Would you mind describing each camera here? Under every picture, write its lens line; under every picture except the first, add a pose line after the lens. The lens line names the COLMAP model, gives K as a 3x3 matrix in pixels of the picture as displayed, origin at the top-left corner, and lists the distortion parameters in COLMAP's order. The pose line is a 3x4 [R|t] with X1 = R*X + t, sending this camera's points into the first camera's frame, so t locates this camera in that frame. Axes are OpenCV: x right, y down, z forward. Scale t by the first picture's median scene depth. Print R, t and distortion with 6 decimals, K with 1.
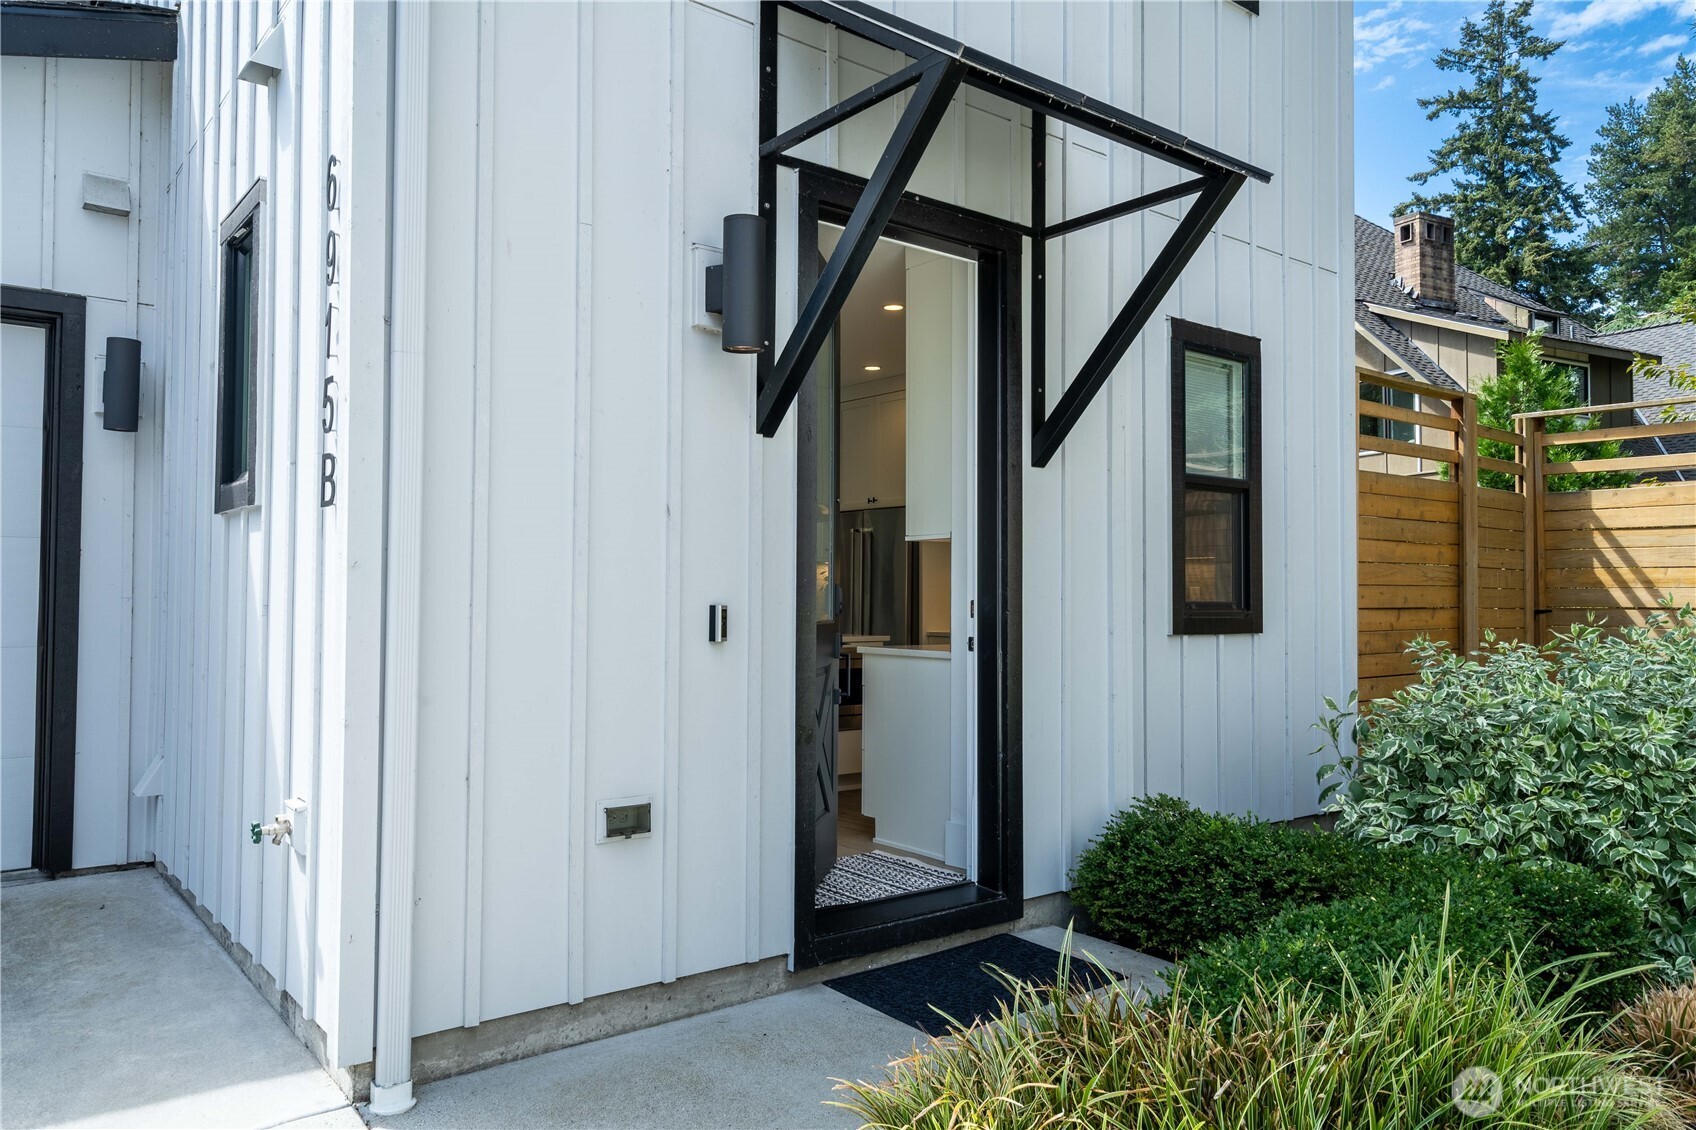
lens RADIAL K [[1141.2, 0, 848.6], [0, 1141.2, 569.5], [0, 0, 1]] dist [-0.002345, -0.003354]
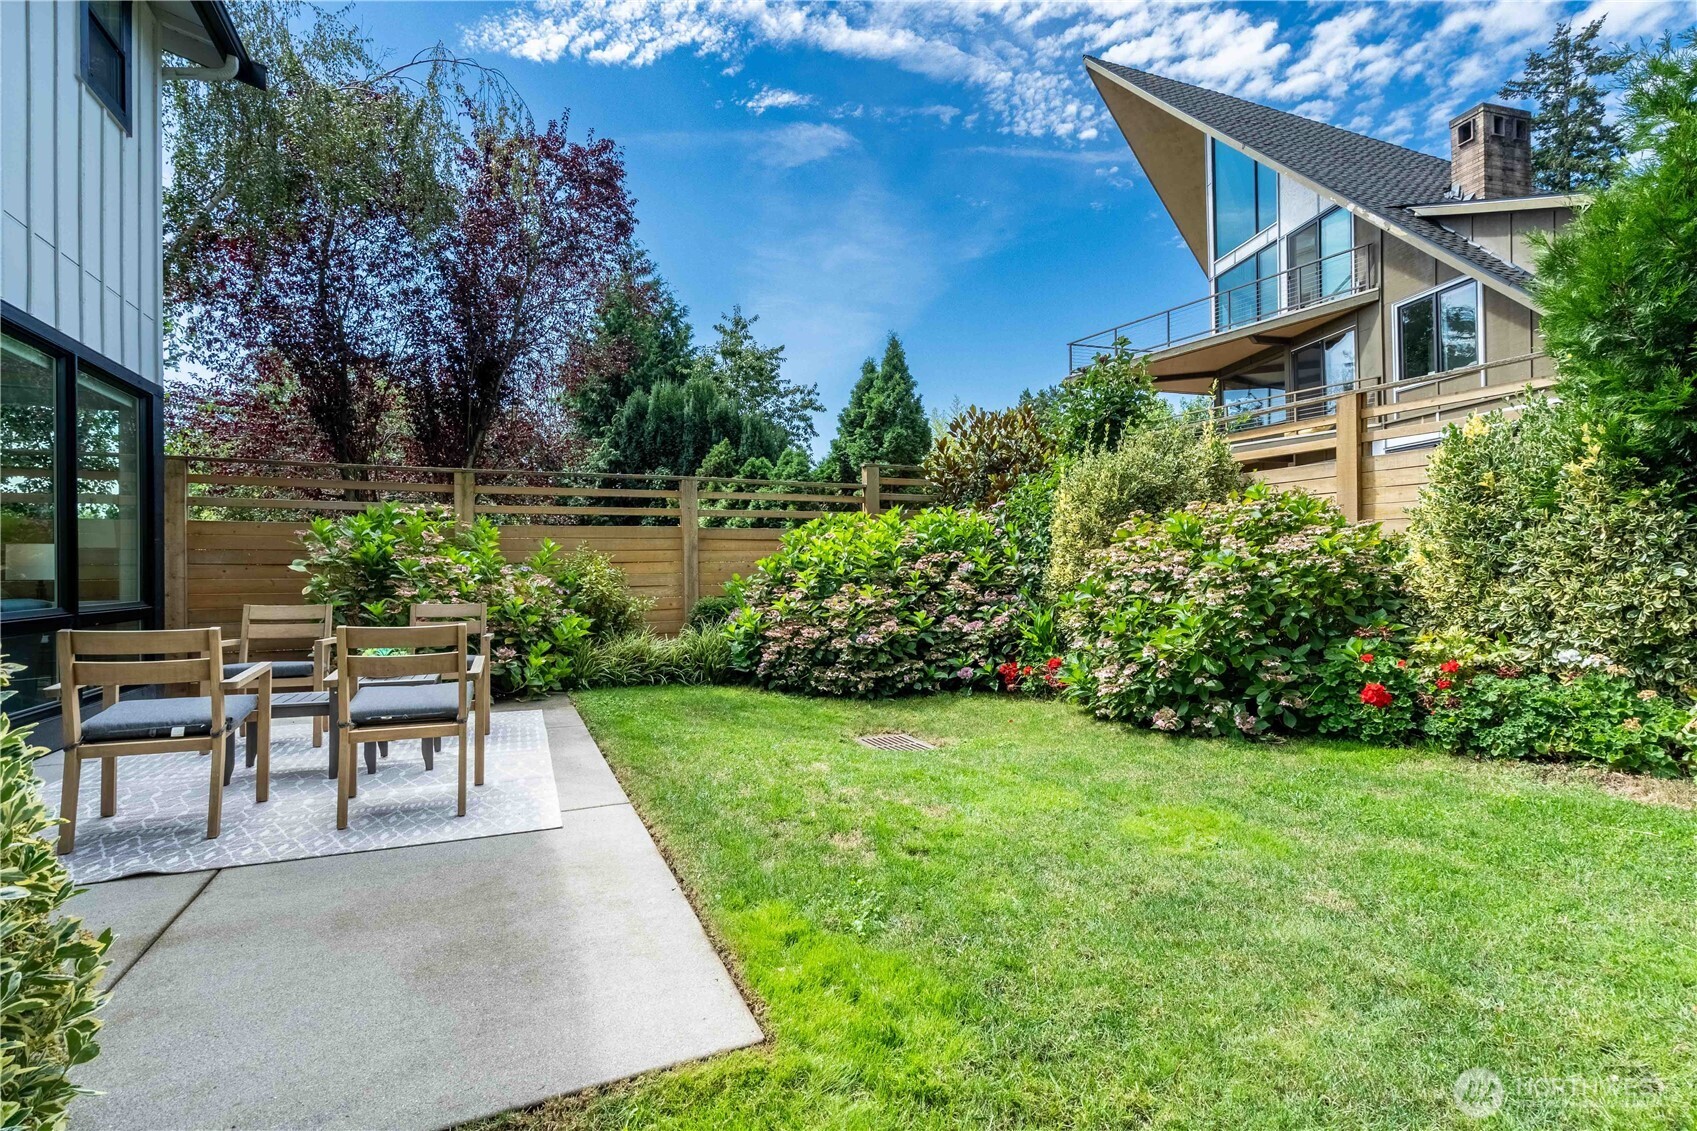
lens RADIAL K [[775.2, 0, 845.8], [0, 775.2, 559.5], [0, 0, 1]] dist [-0.004670, 0.002300]
pose [[0.974338, -0.013906, -0.224660, 0.121987], [0.017085, 0.999779, 0.012214, 0.010550], [0.224440, -0.015739, 0.974361, 0.244903]]
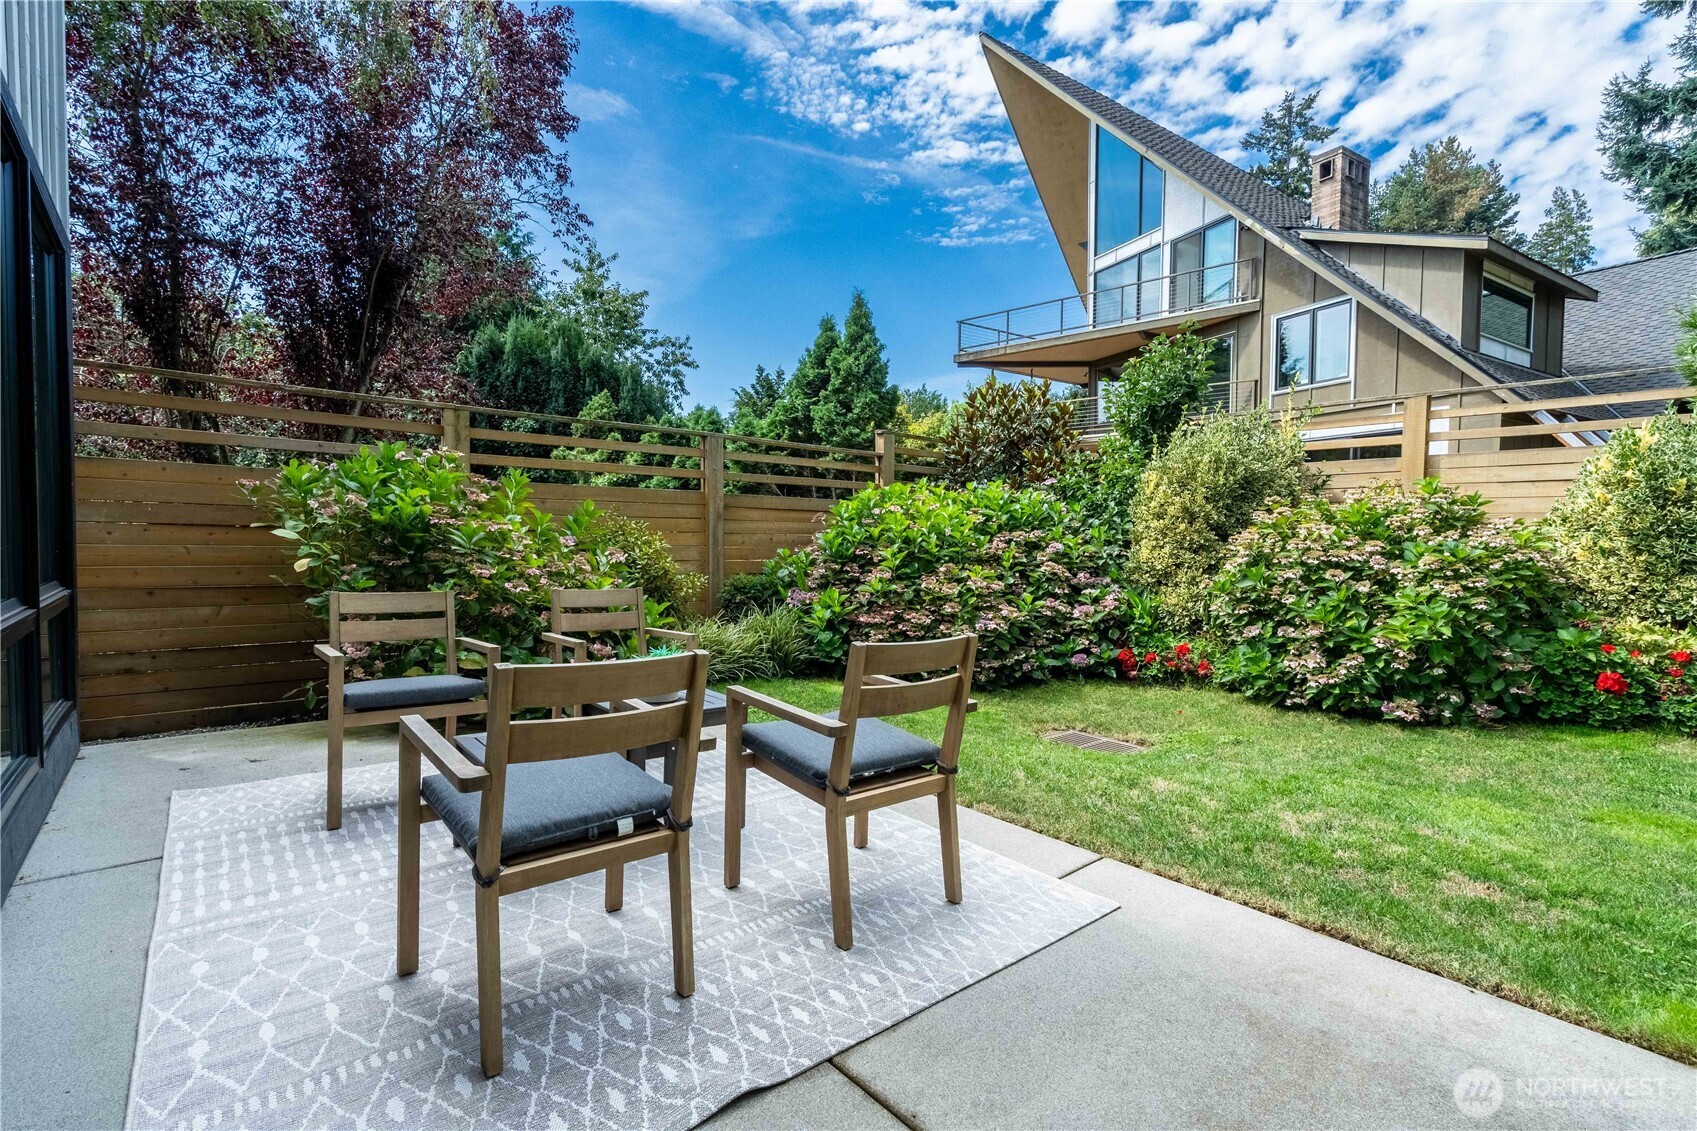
lens RADIAL K [[775.2, 0, 857.9], [0, 775.2, 563.8], [0, 0, 1]] dist [-0.004670, 0.002300]
pose [[0.998051, 0.010173, 0.061574, 0.037032], [-0.013724, 0.998250, 0.057514, 0.008999], [-0.060881, -0.058247, 0.996444, 0.262142]]
